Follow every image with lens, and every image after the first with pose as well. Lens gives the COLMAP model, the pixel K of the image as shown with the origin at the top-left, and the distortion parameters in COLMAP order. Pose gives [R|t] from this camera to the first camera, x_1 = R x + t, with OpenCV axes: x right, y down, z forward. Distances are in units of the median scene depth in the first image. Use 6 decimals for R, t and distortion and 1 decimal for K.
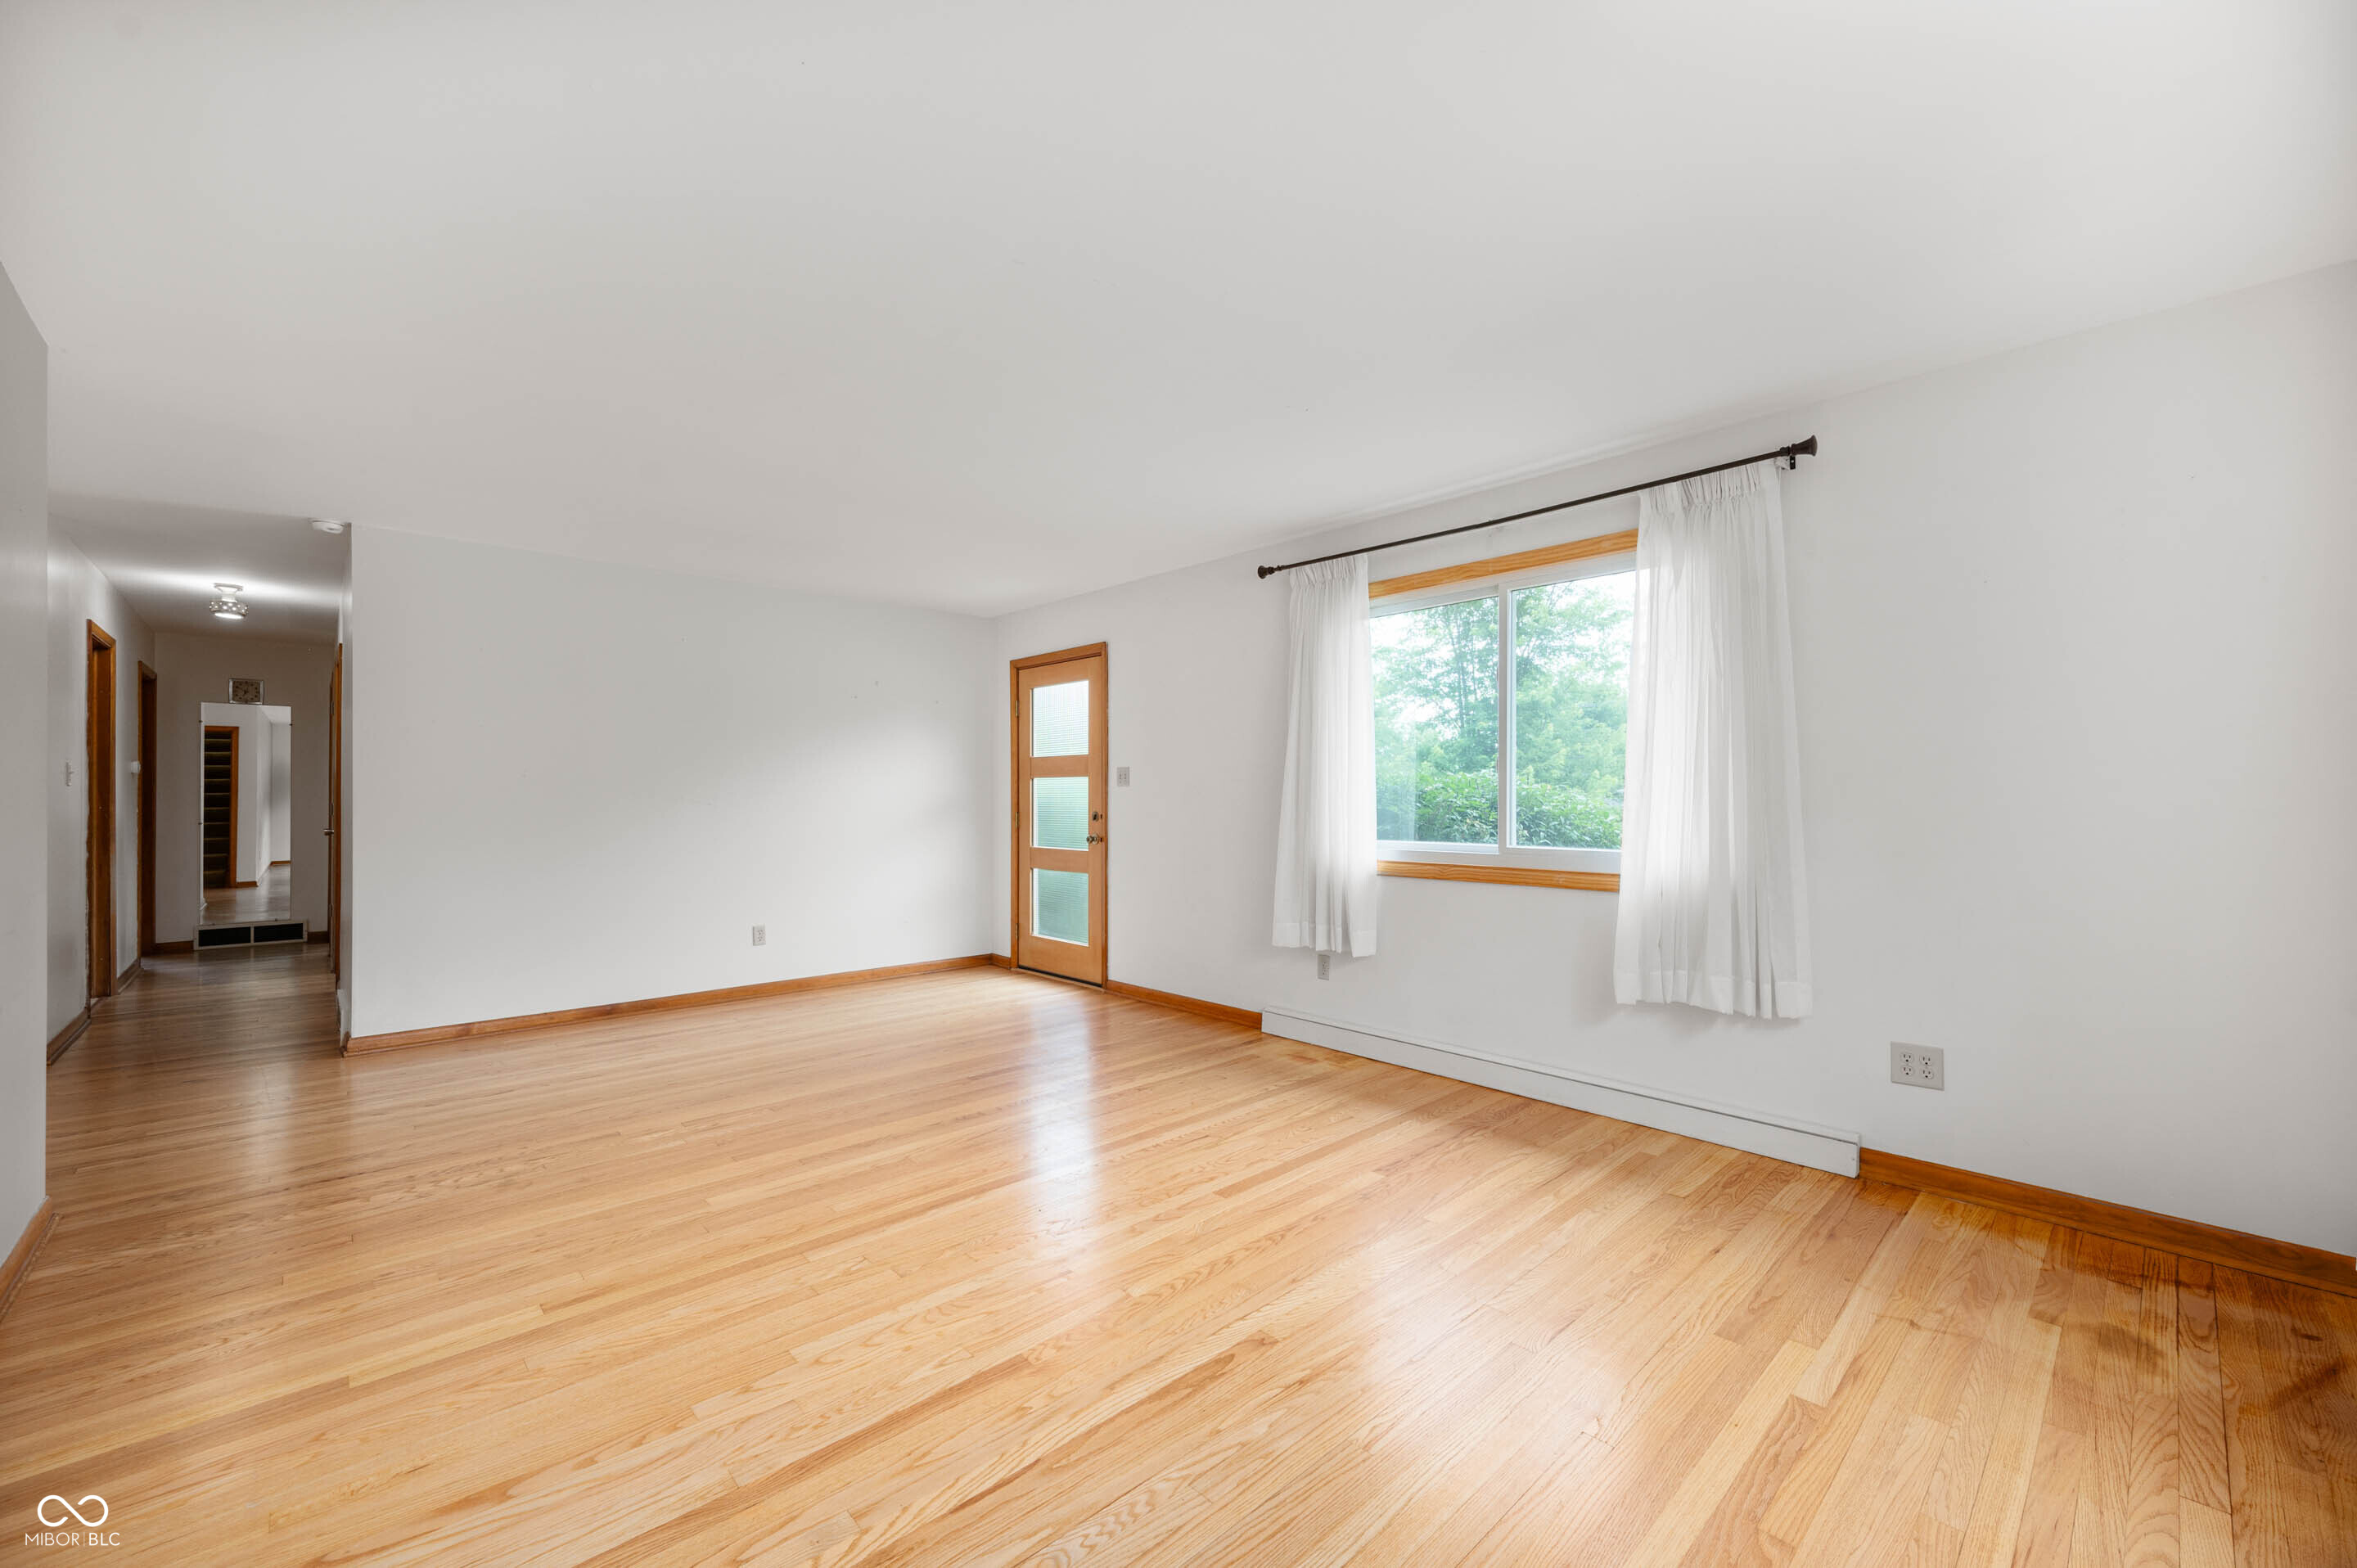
lens RADIAL K [[937.9, 0, 1185.1], [0, 937.9, 786.6], [0, 0, 1]] dist [0.001028, 0.000208]
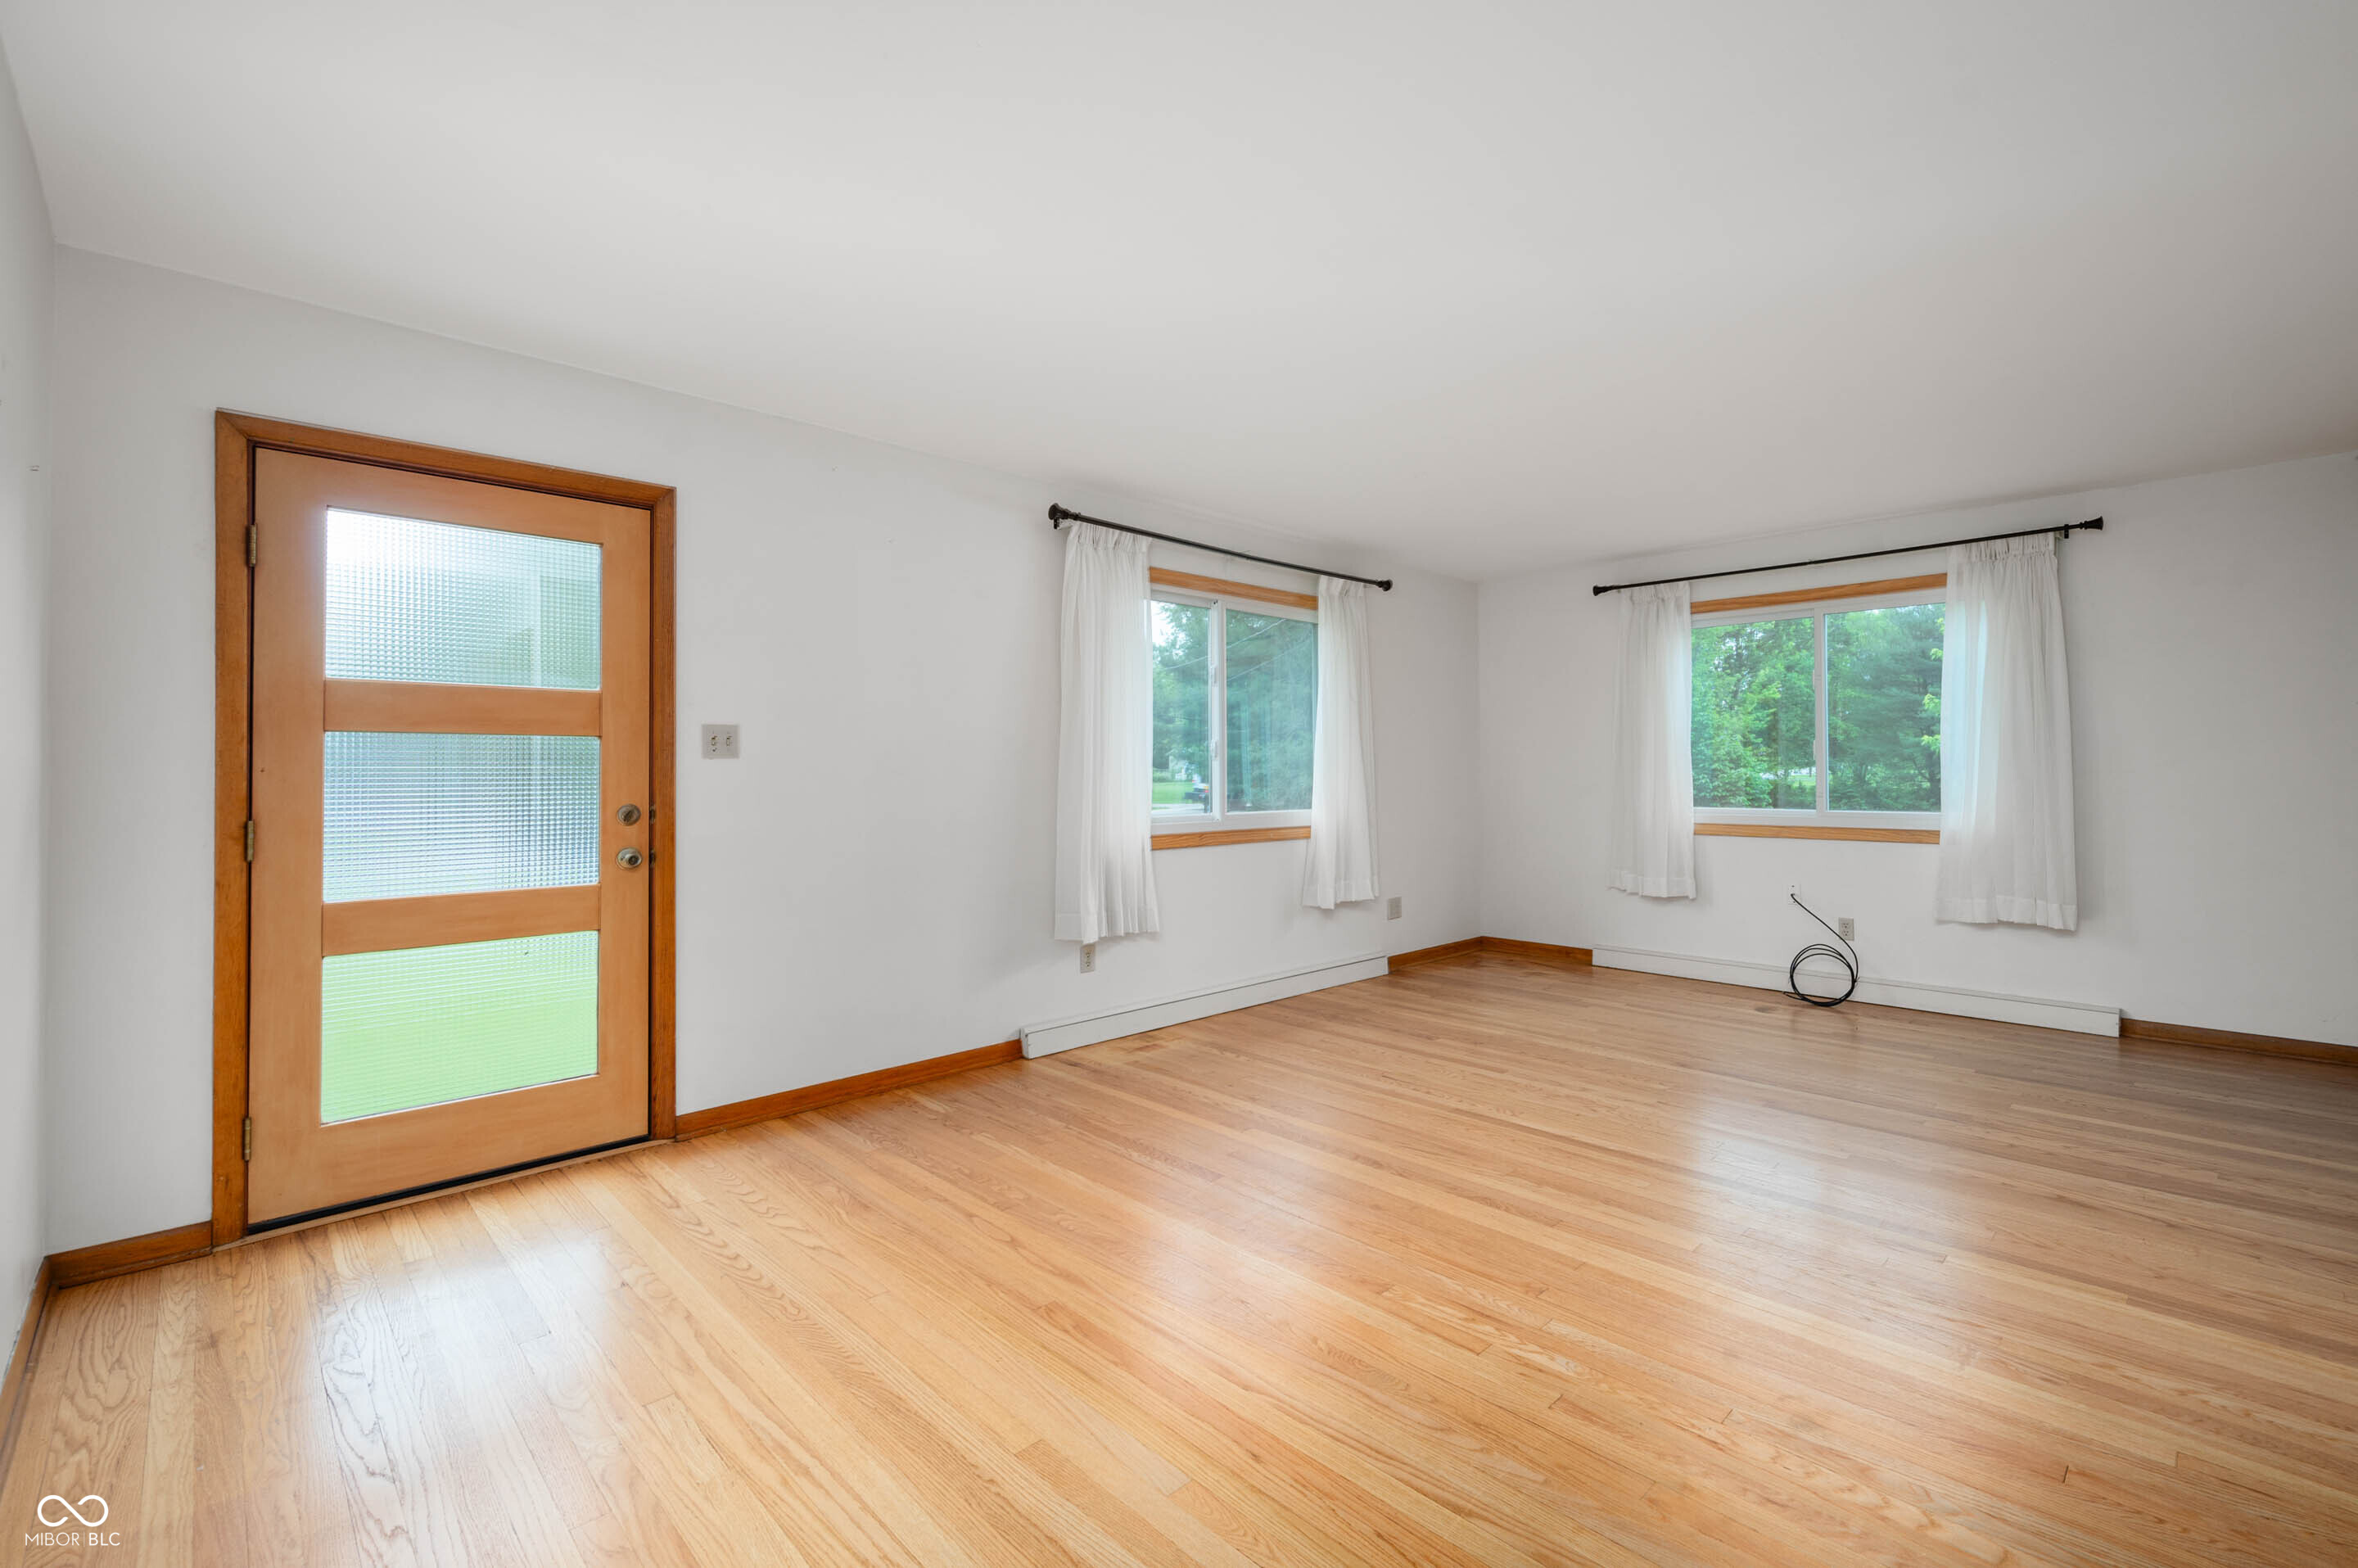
lens RADIAL K [[1014.8, 0, 1259.5], [0, 1014.8, 746.9], [0, 0, 1]] dist [-0.001892, 0.000009]
pose [[-0.043110, 0.024426, 0.998772, -0.865780], [-0.007853, 0.999662, -0.024786, 0.006891], [-0.999039, -0.008912, -0.042903, 0.875101]]
